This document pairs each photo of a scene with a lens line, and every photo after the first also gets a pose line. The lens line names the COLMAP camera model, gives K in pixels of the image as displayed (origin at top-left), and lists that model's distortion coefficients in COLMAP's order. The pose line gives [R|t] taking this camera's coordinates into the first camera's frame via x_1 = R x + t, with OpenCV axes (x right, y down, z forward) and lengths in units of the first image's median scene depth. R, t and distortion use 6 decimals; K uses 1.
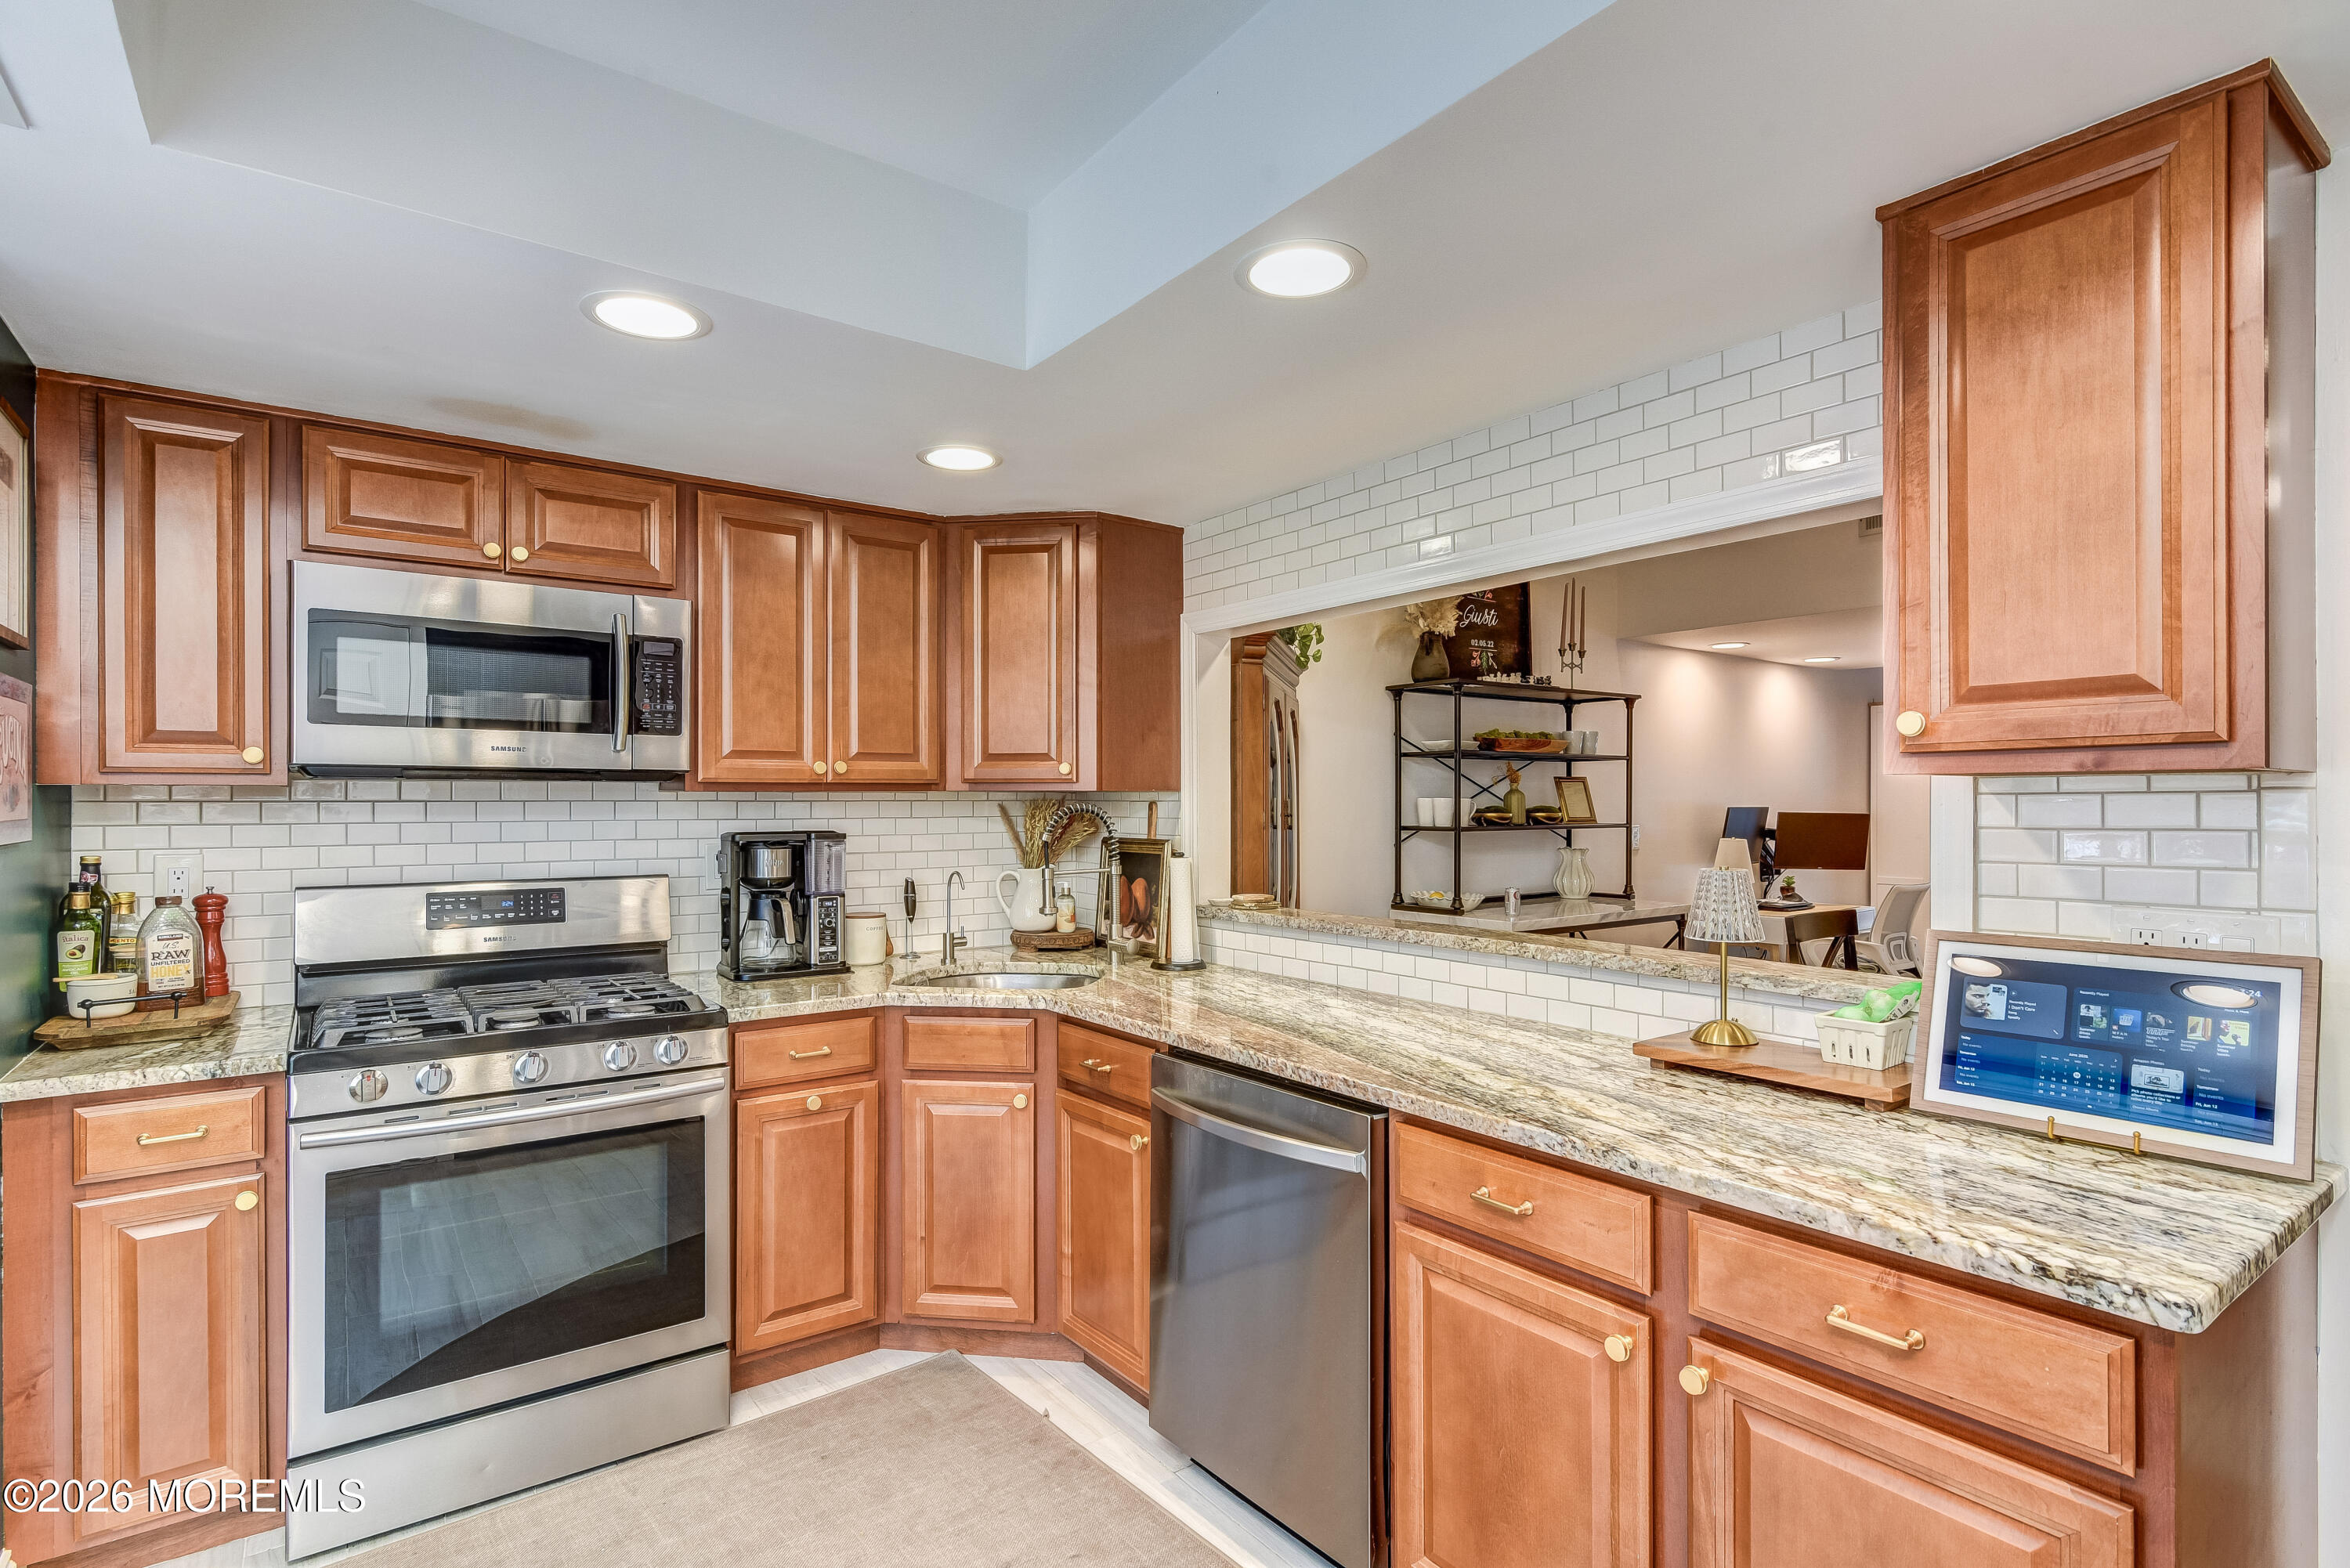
lens RADIAL K [[1133.8, 0, 1177.2], [0, 1133.8, 801.6], [0, 0, 1]] dist [0.001997, 0.000131]
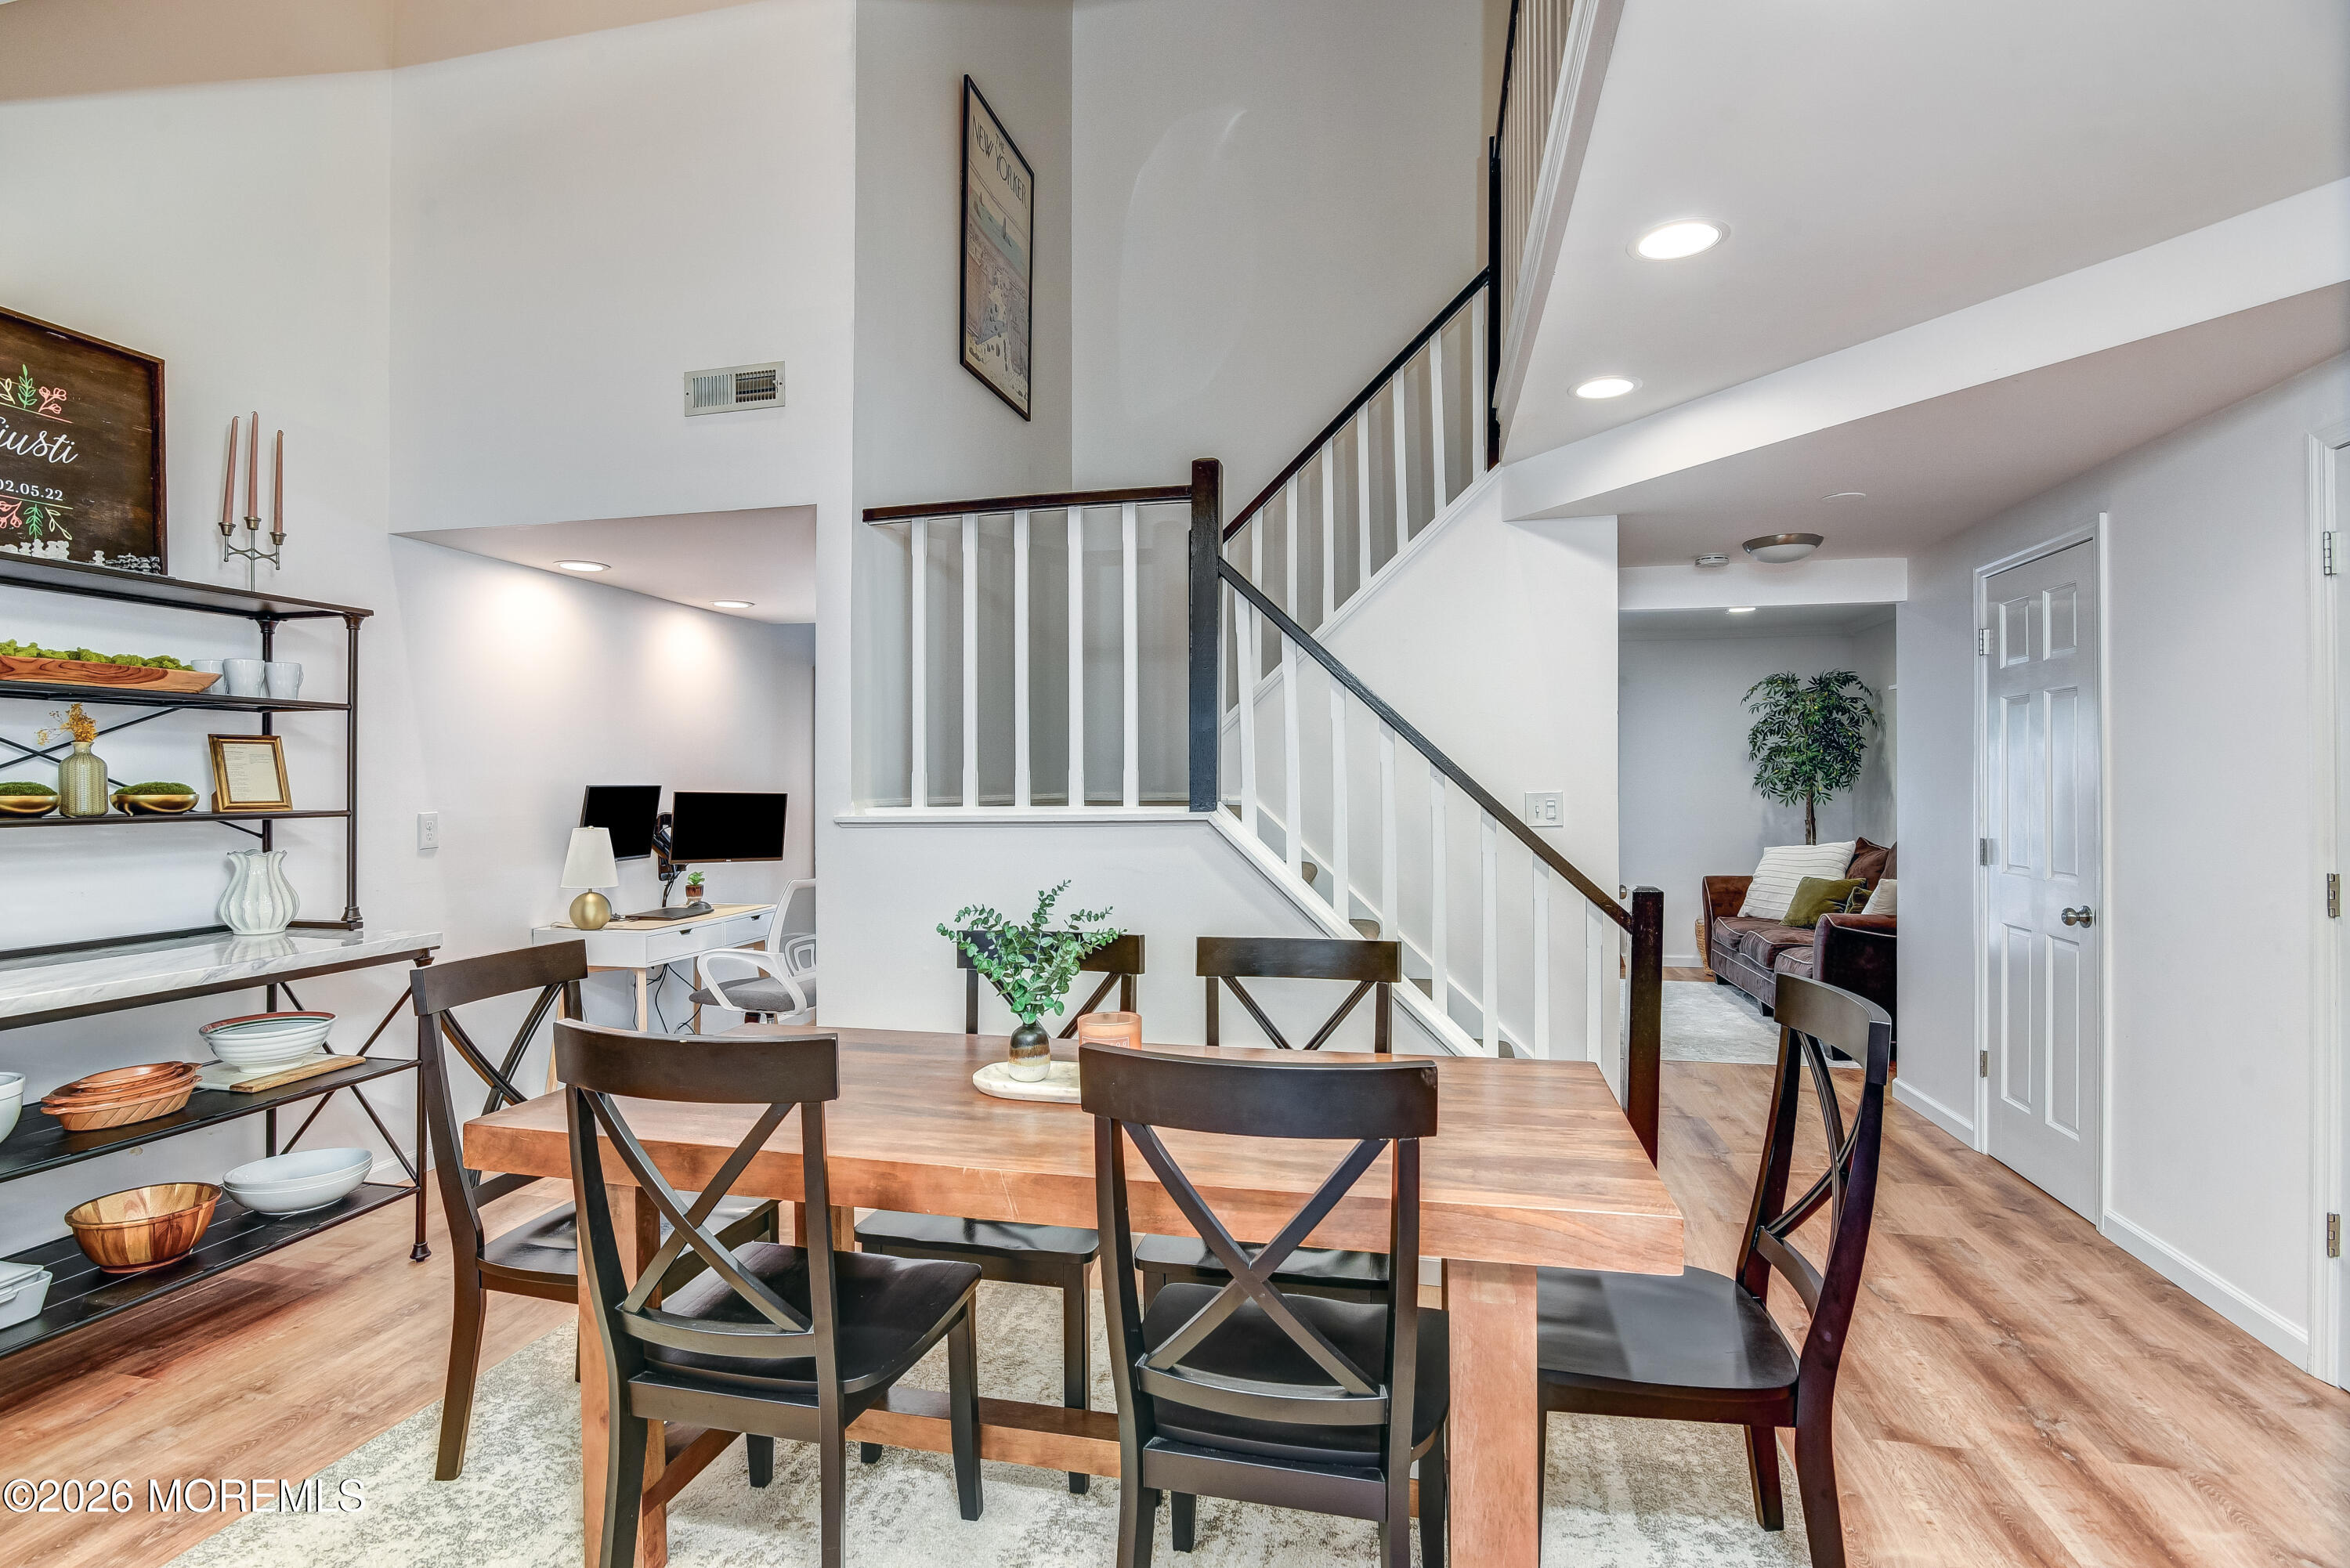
lens RADIAL K [[1164.8, 0, 1166.0], [0, 1164.8, 796.5], [0, 0, 1]] dist [-0.019506, 0.000271]
pose [[0.761678, -0.009901, 0.647880, 0.326302], [0.001824, 0.999912, 0.013137, 0.003734], [-0.647953, -0.008825, 0.761629, 0.210600]]
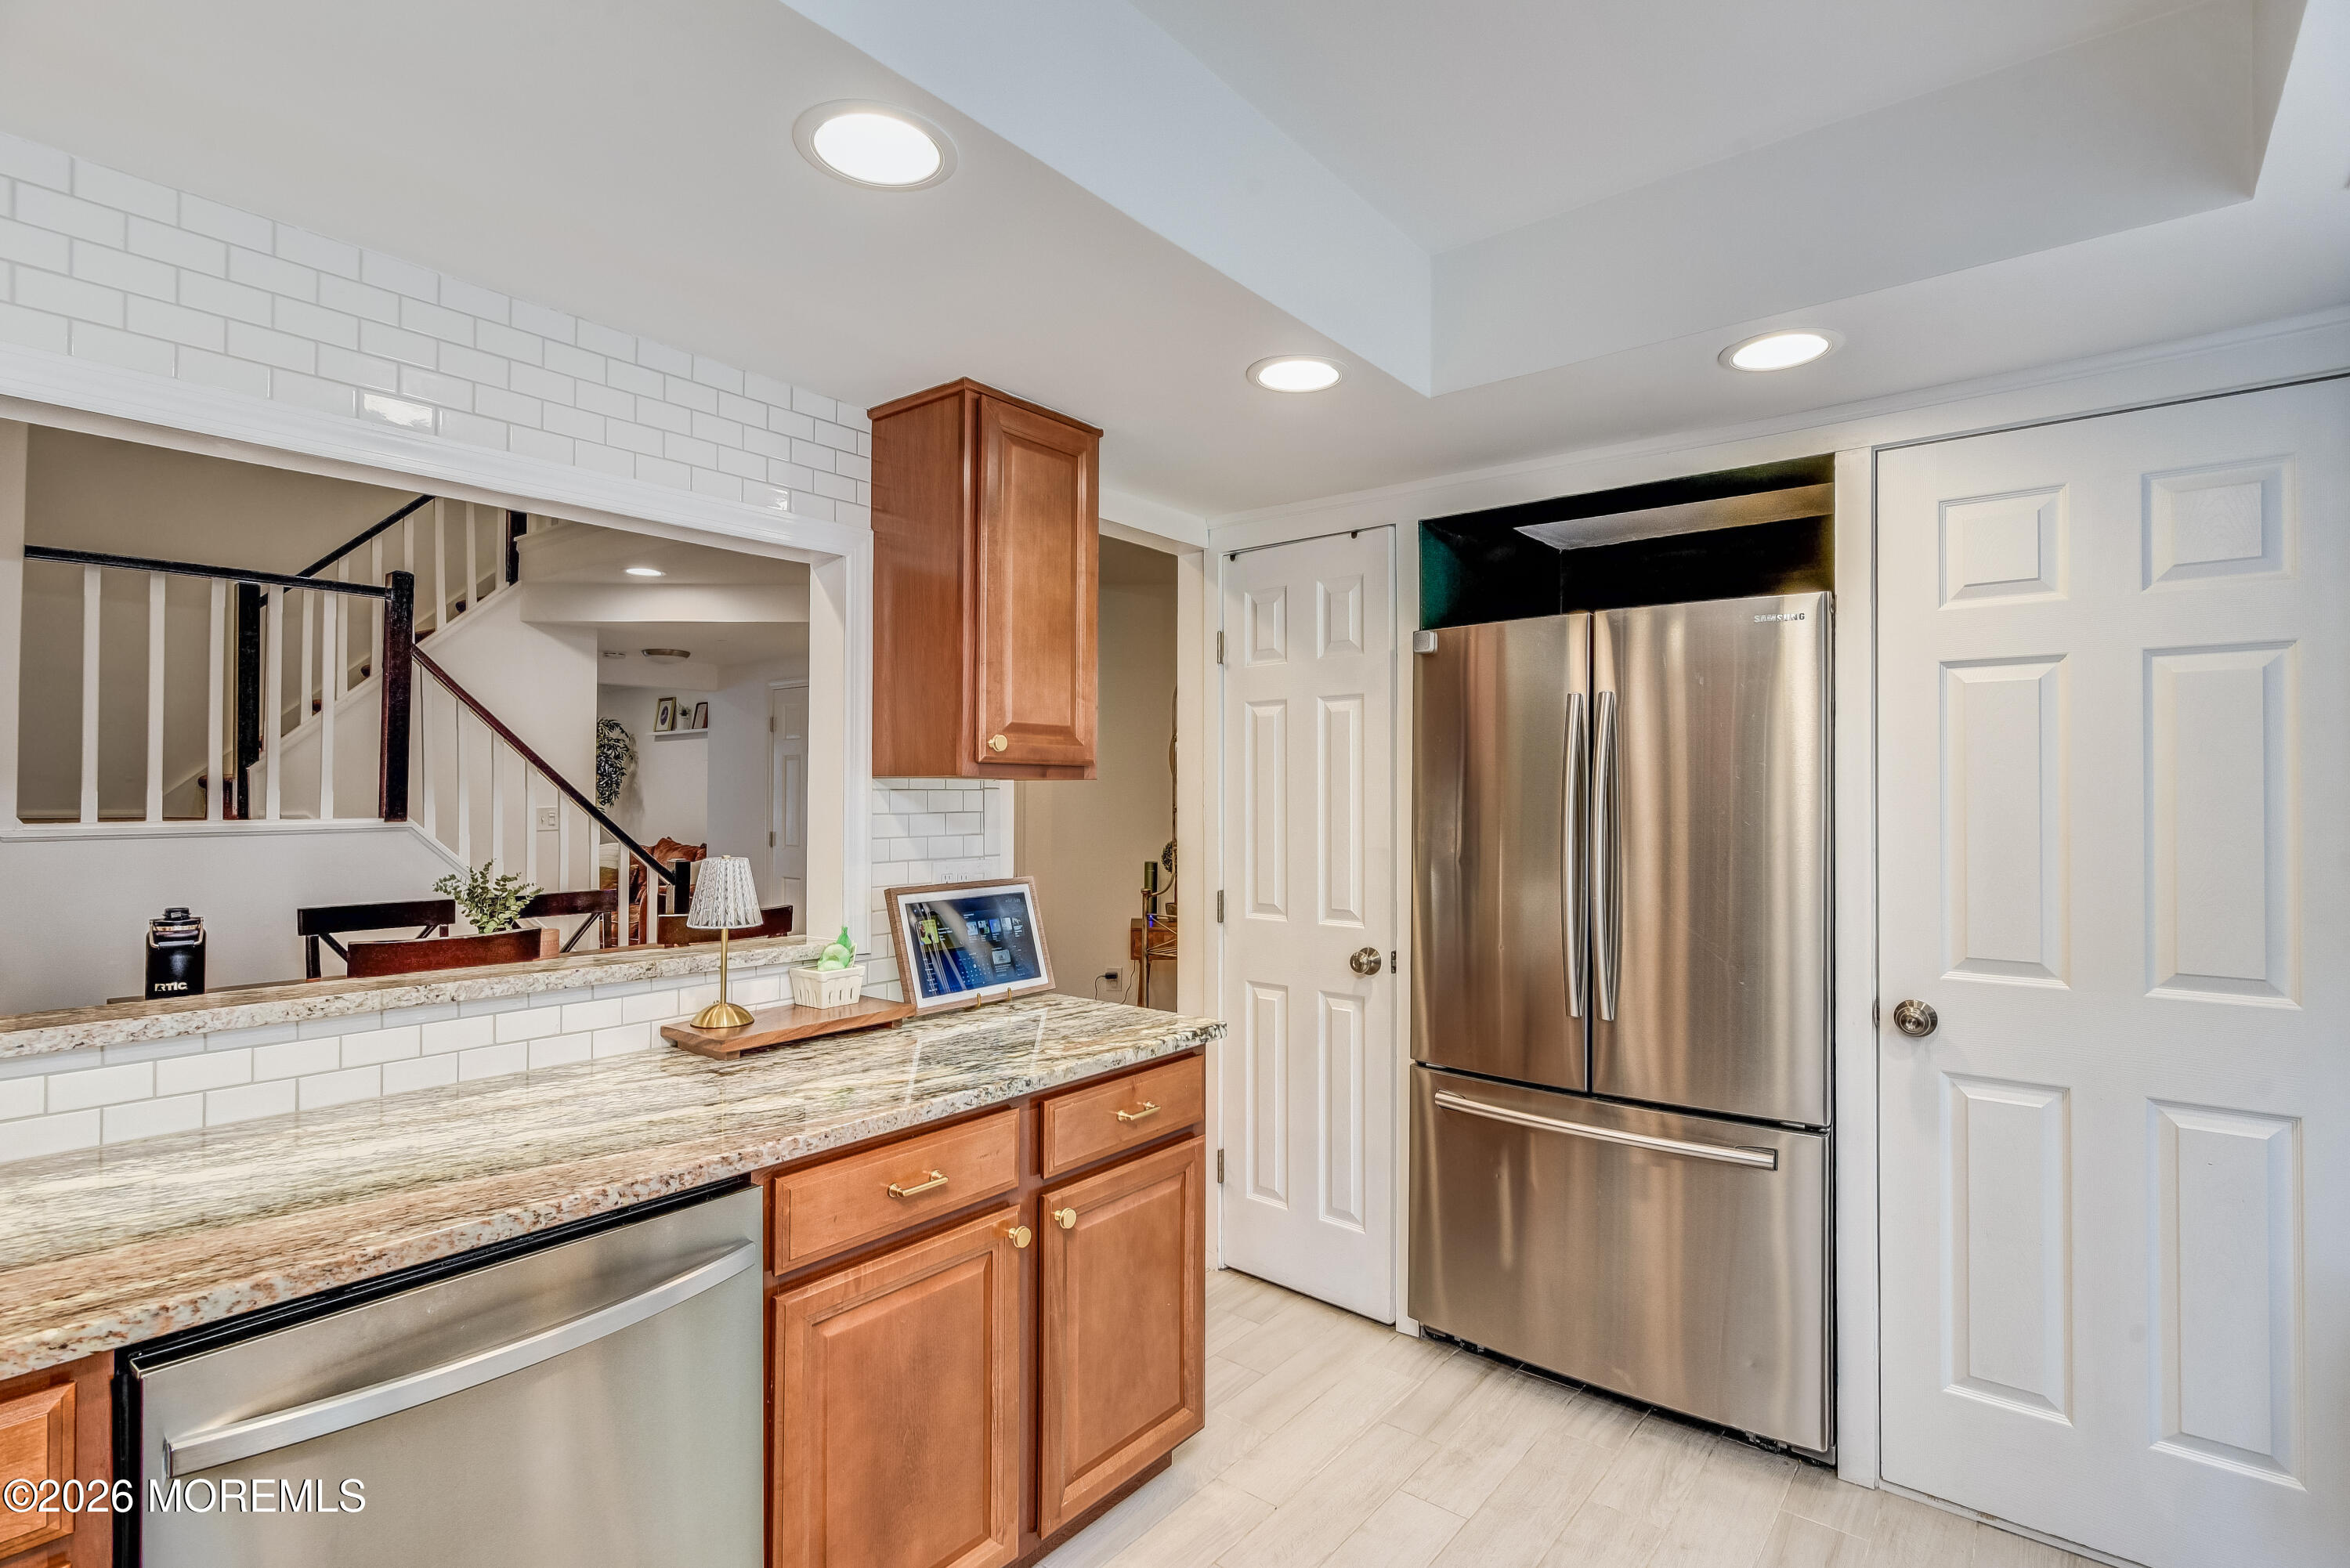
lens RADIAL K [[1128.7, 0, 1175.0], [0, 1128.7, 784.0], [0, 0, 1]] dist [0.003021, 0.000294]
pose [[-0.251841, 0.012179, 0.967692, -0.234749], [-0.004088, 0.999899, -0.013648, 0.001159], [-0.967760, -0.007393, -0.251766, 0.318136]]
